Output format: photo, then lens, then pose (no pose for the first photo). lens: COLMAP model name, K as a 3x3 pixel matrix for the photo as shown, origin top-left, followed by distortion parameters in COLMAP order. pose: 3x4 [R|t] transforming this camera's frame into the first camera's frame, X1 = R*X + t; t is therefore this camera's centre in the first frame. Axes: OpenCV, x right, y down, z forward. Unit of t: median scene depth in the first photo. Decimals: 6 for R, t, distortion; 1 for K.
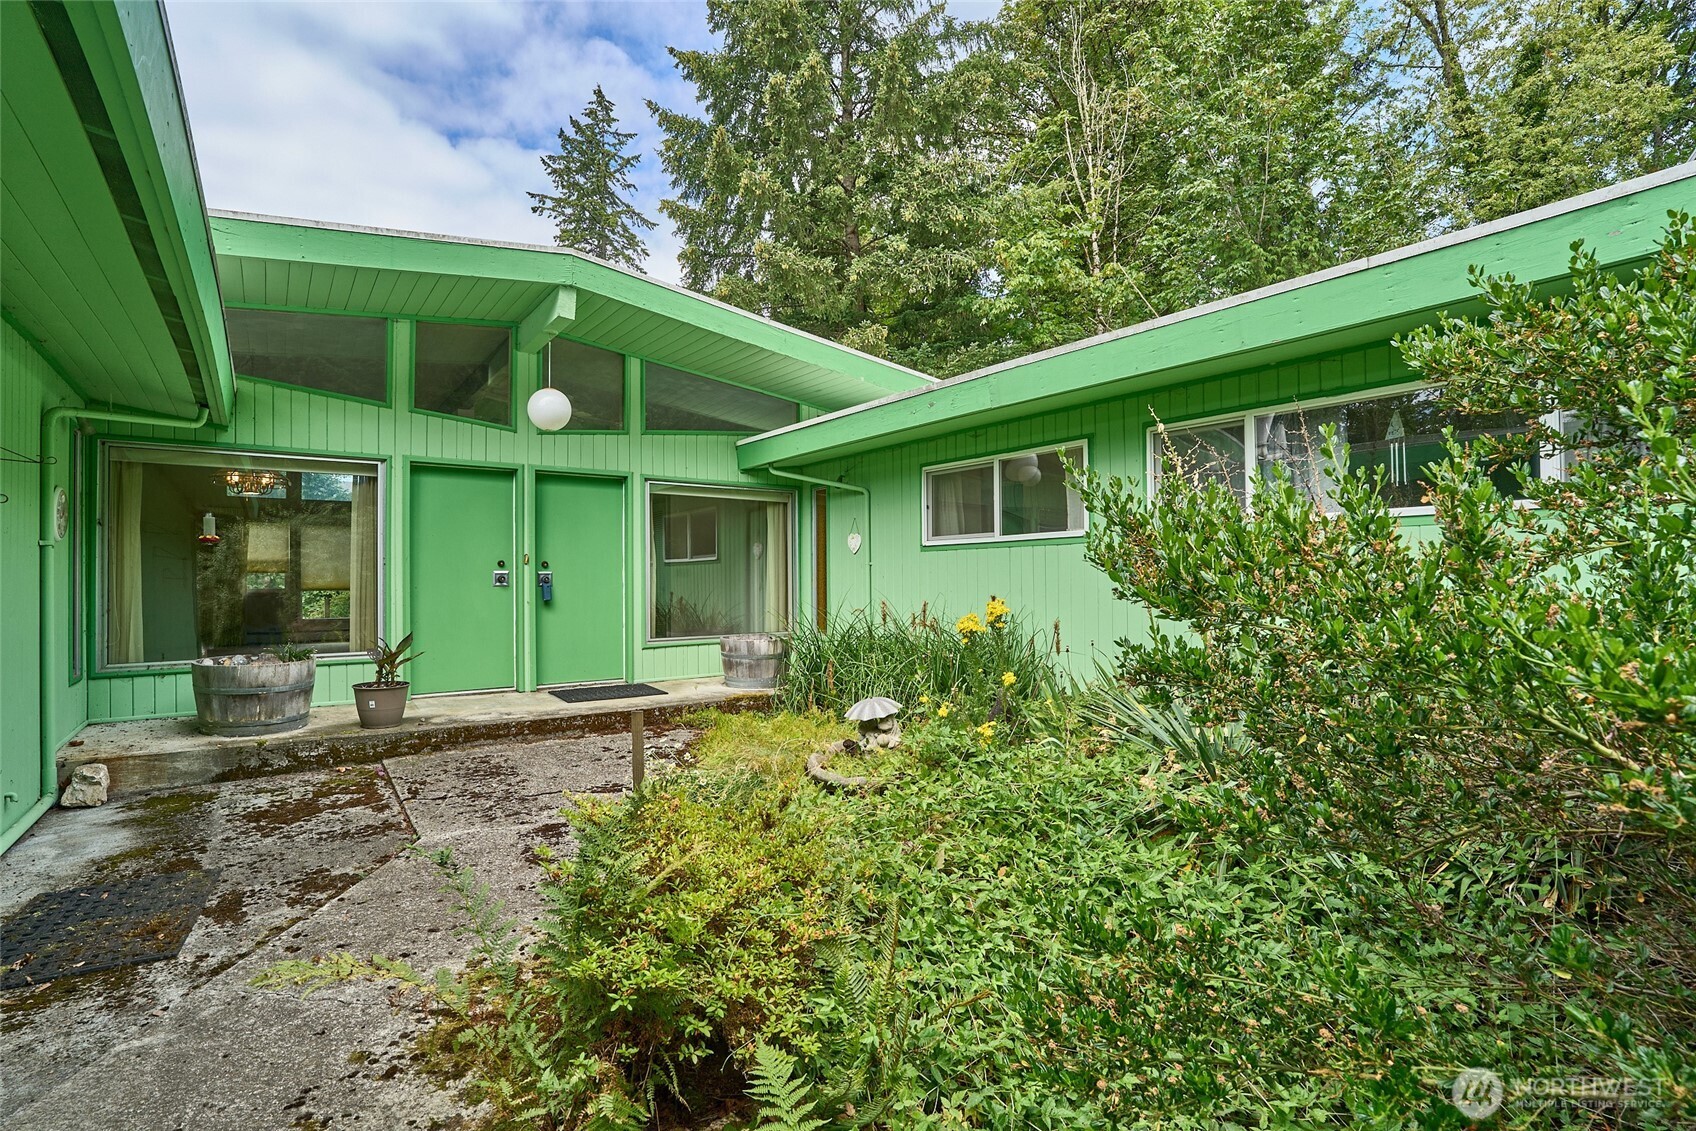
lens RADIAL K [[767.5, 0, 848.0], [0, 767.5, 565.5], [0, 0, 1]] dist [-0.030200, 0.001013]
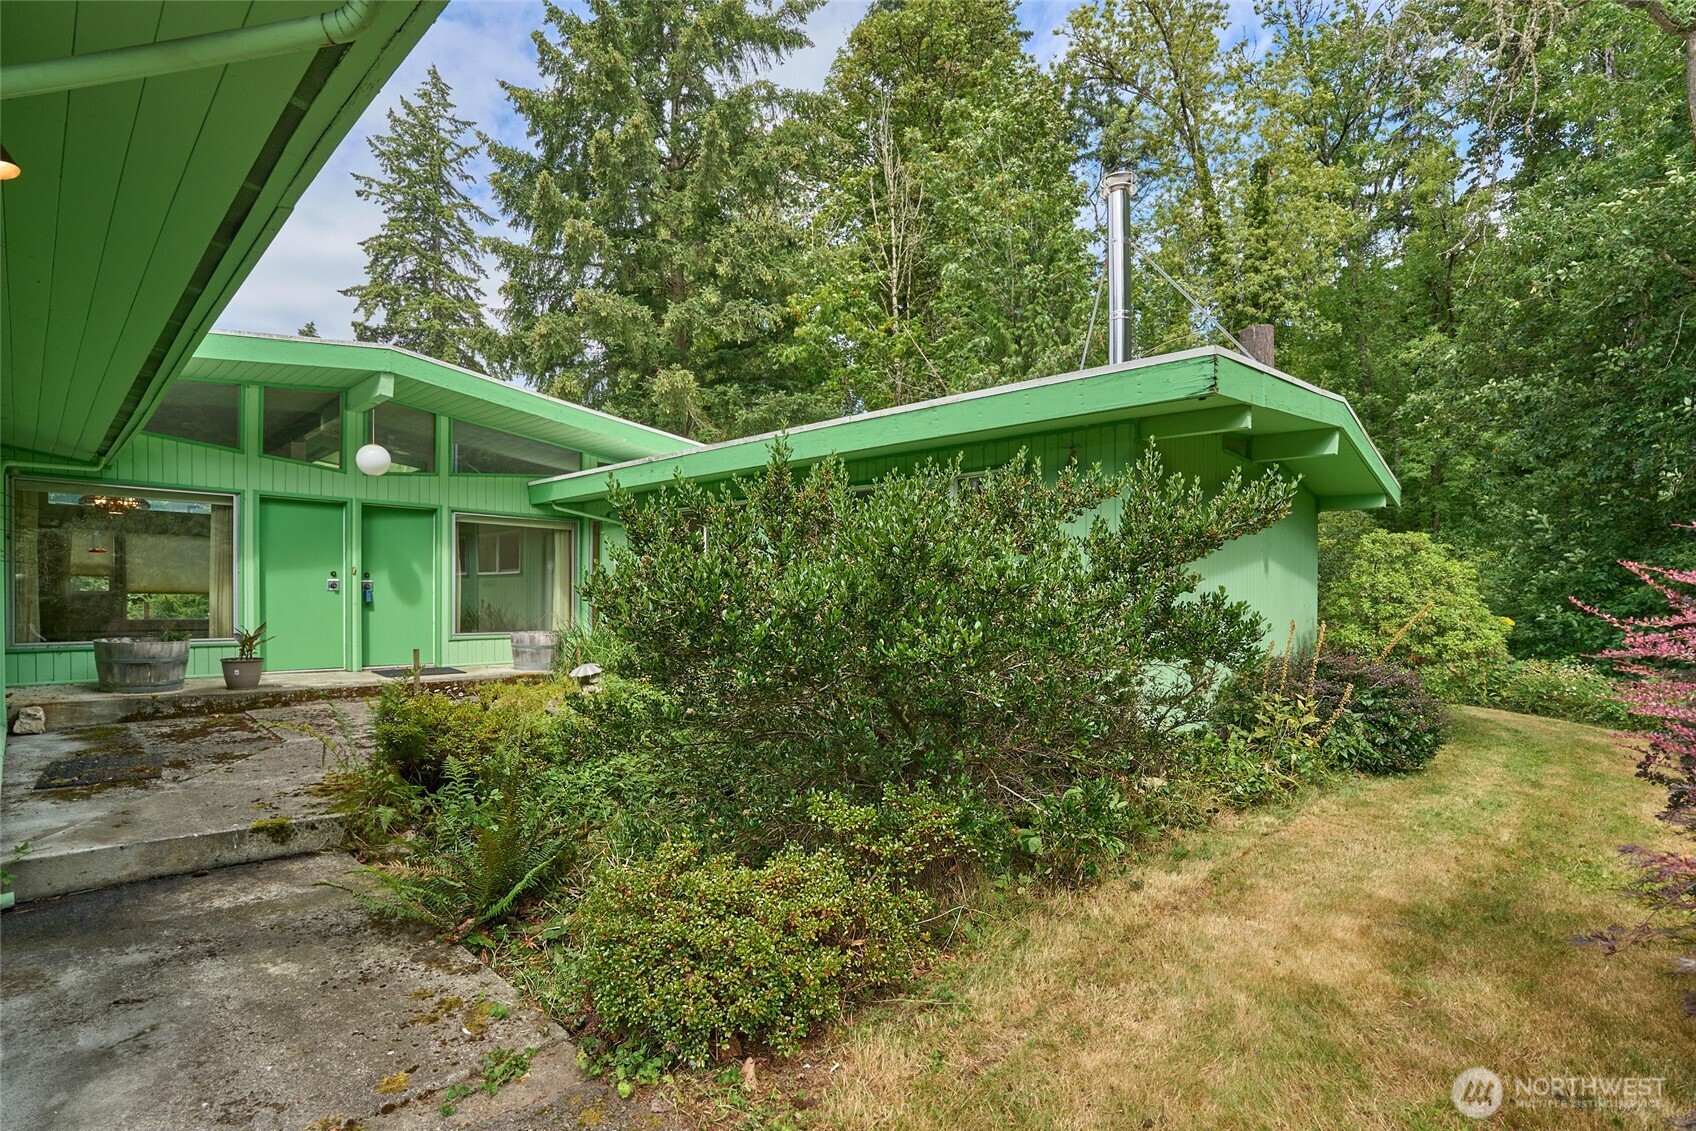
lens RADIAL K [[783.2, 0, 839.4], [0, 783.2, 608.7], [0, 0, 1]] dist [-0.043774, 0.012856]
pose [[0.985351, 0.015867, 0.169798, 0.158283], [-0.021462, 0.999284, 0.031170, -0.002019], [-0.169181, -0.034357, 0.984986, -0.401196]]
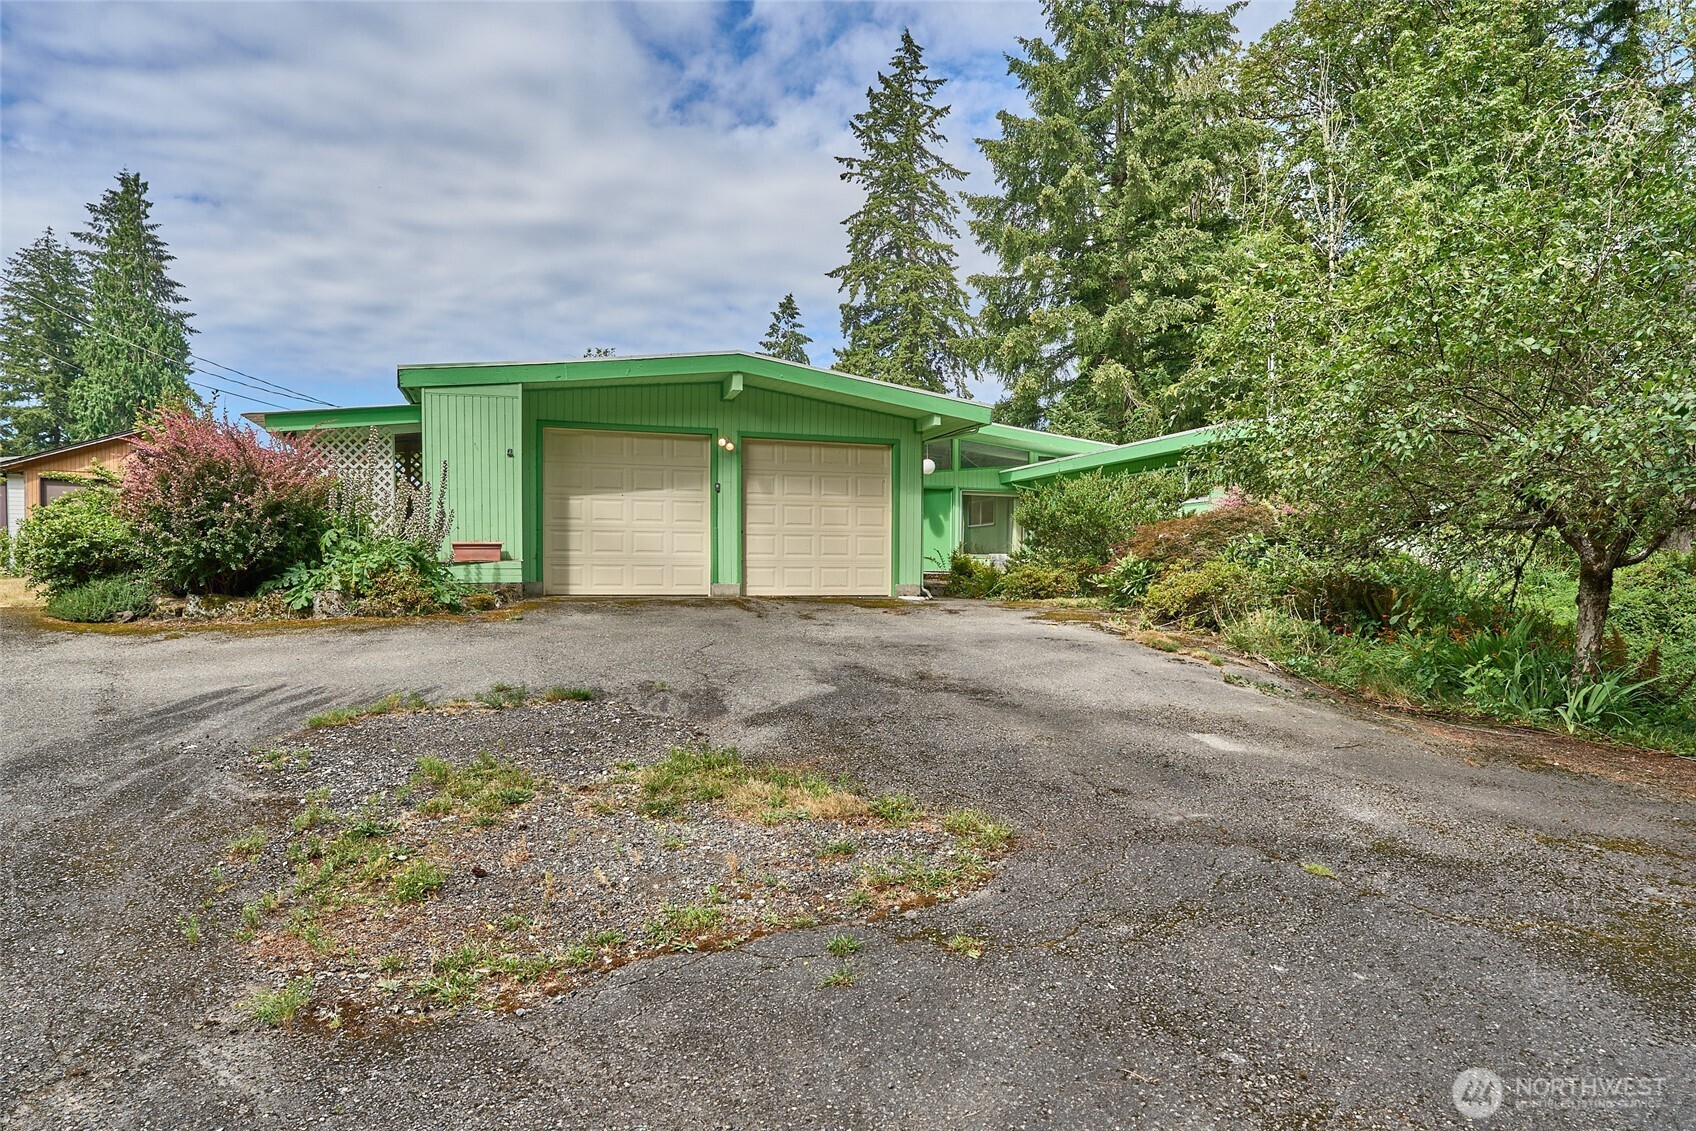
lens RADIAL K [[1039.4, 0, 852.6], [0, 1039.4, 602.8], [0, 0, 1]] dist [0.004258, 0.002130]
pose [[0.938470, 0.020442, -0.344756, 0.584309], [-0.005563, 0.999012, 0.044092, 0.112268], [0.345317, -0.039462, 0.937656, -2.321492]]
